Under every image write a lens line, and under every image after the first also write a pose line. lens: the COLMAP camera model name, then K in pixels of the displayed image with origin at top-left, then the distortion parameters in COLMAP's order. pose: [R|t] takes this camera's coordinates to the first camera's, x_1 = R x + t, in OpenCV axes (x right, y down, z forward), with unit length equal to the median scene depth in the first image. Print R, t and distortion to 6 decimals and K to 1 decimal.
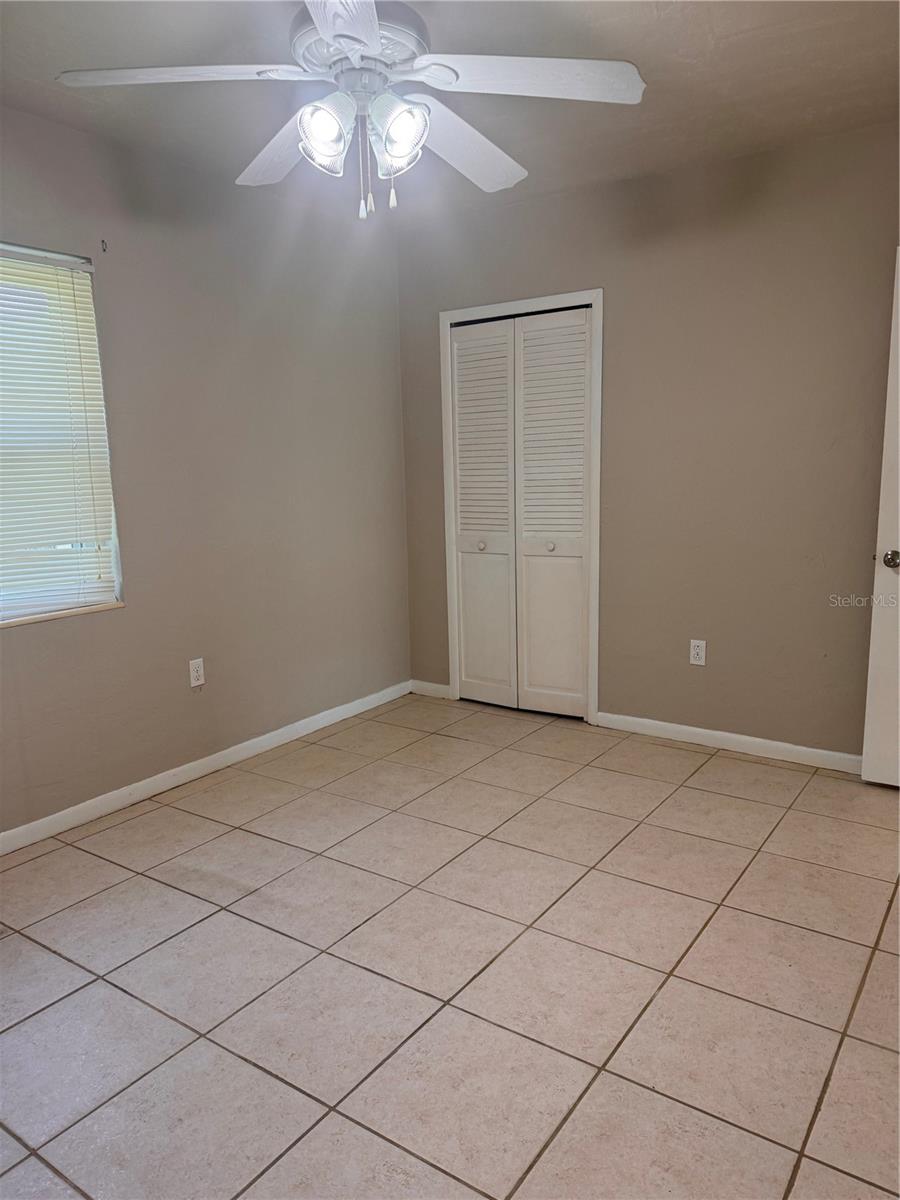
lens RADIAL K [[843.4, 0, 439.3], [0, 843.4, 598.2], [0, 0, 1]] dist [0.037205, -0.051639]
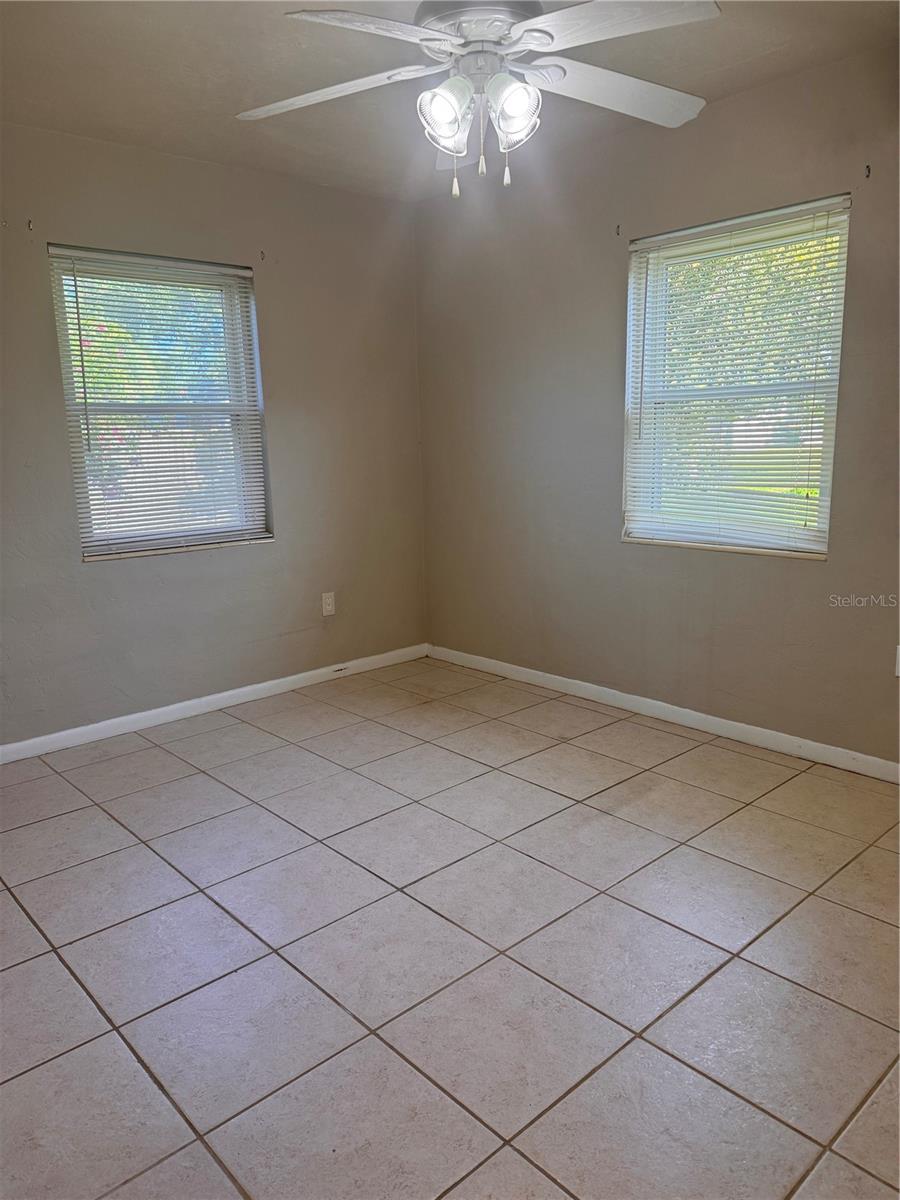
lens RADIAL K [[843.4, 0, 446.2], [0, 843.4, 600.2], [0, 0, 1]] dist [0.037205, -0.051639]
pose [[-0.214158, 0.223842, -0.950805, 0.674311], [-0.130686, 0.958072, 0.254988, -0.142297], [0.968017, 0.178864, -0.175926, 0.790300]]
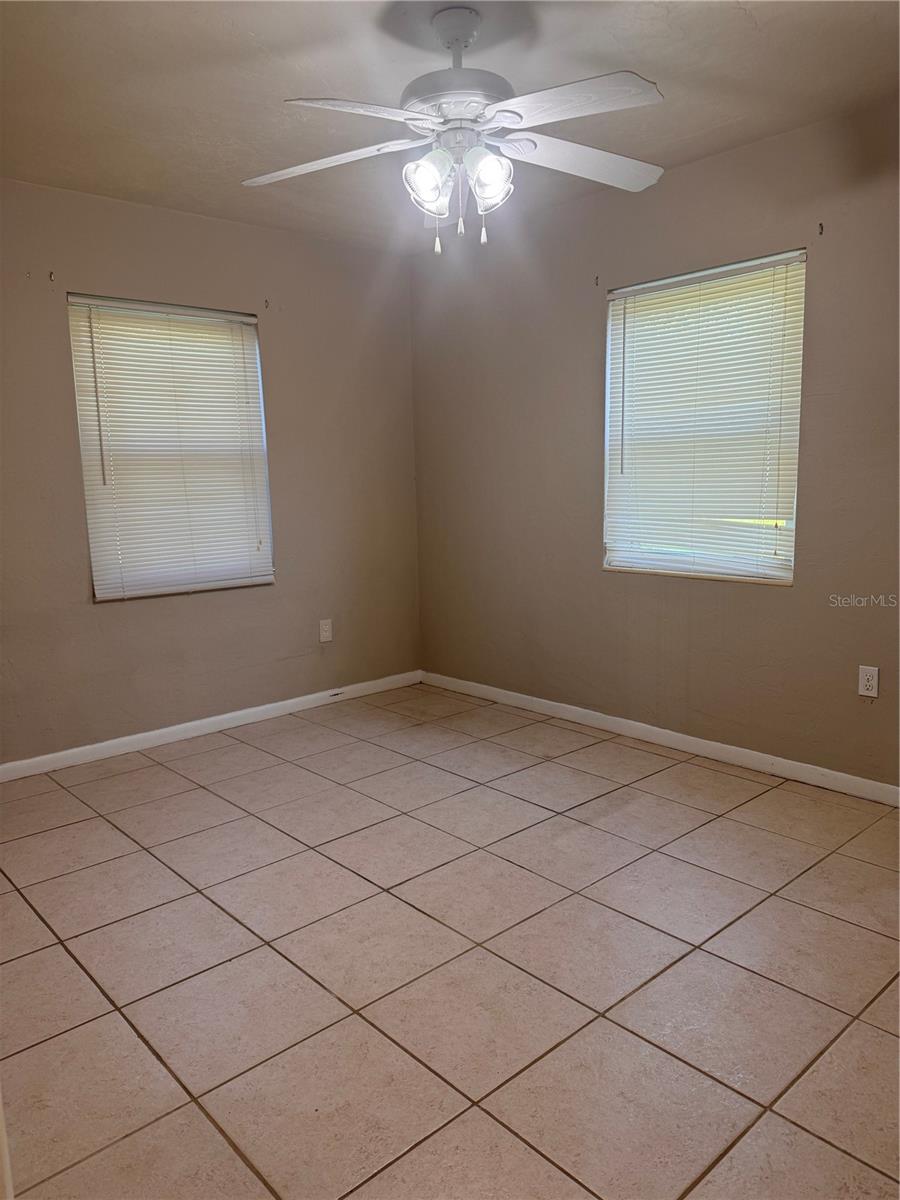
lens RADIAL K [[843.4, 0, 445.4], [0, 843.4, 596.1], [0, 0, 1]] dist [0.037205, -0.051639]
pose [[-0.218525, 0.174058, -0.960183, 0.733876], [-0.131846, 0.969675, 0.205785, -0.139653], [0.966884, 0.171565, -0.188949, 0.822630]]
